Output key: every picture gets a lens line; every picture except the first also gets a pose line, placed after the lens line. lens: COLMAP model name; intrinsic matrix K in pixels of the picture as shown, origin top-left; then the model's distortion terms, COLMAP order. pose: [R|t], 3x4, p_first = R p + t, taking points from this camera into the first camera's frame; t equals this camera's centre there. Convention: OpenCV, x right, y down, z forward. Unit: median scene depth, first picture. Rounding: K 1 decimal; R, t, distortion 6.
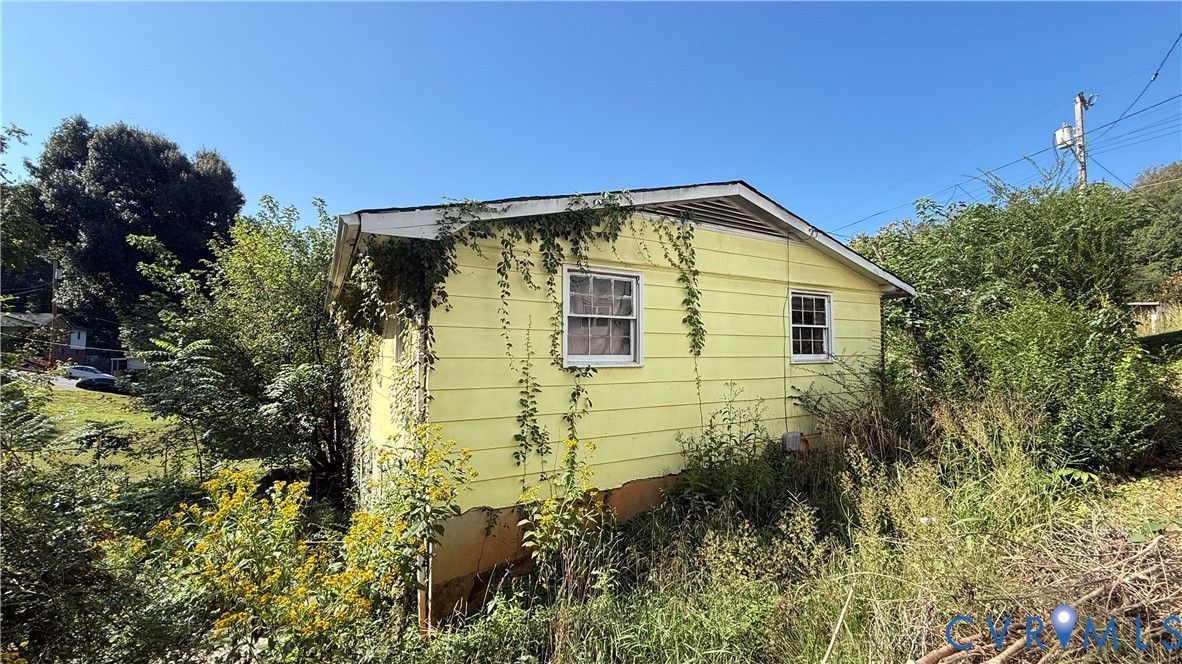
lens RADIAL K [[469.9, 0, 588.5], [0, 469.9, 331.4], [0, 0, 1]] dist [0.000476, -0.000352]
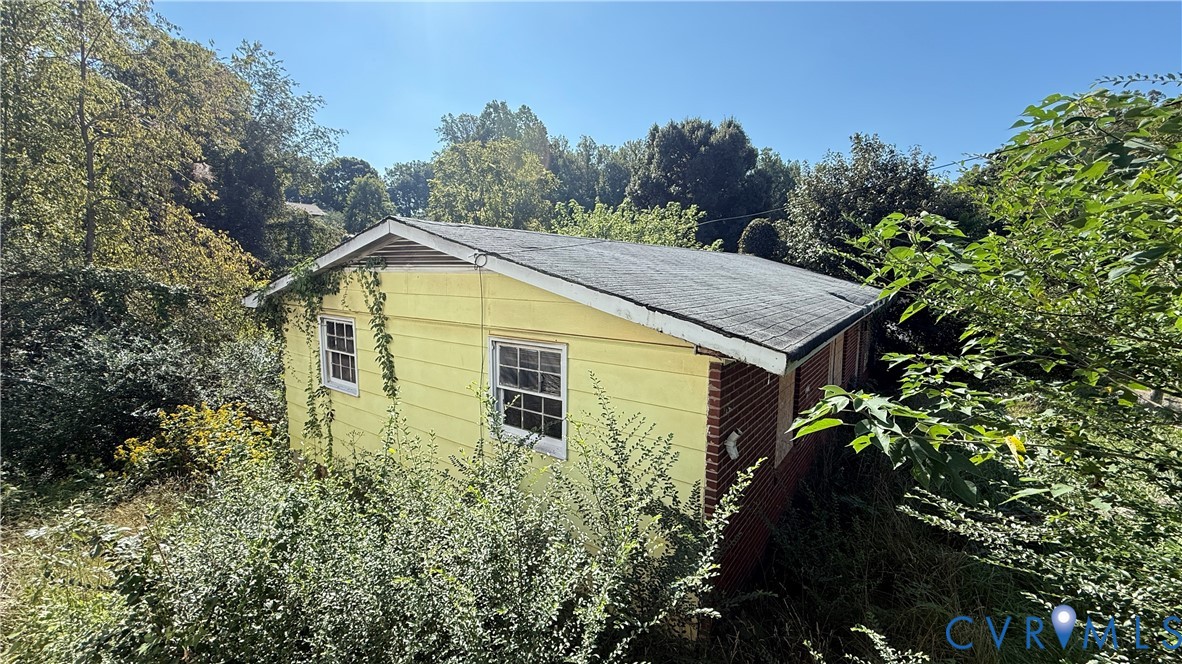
lens RADIAL K [[469.9, 0, 588.5], [0, 469.9, 331.4], [0, 0, 1]] dist [0.000476, -0.000352]
pose [[0.404491, 0.120207, -0.906607, 1.352885], [0.033094, 0.988751, 0.145863, -0.234647], [0.913943, -0.089004, 0.395963, 1.018593]]
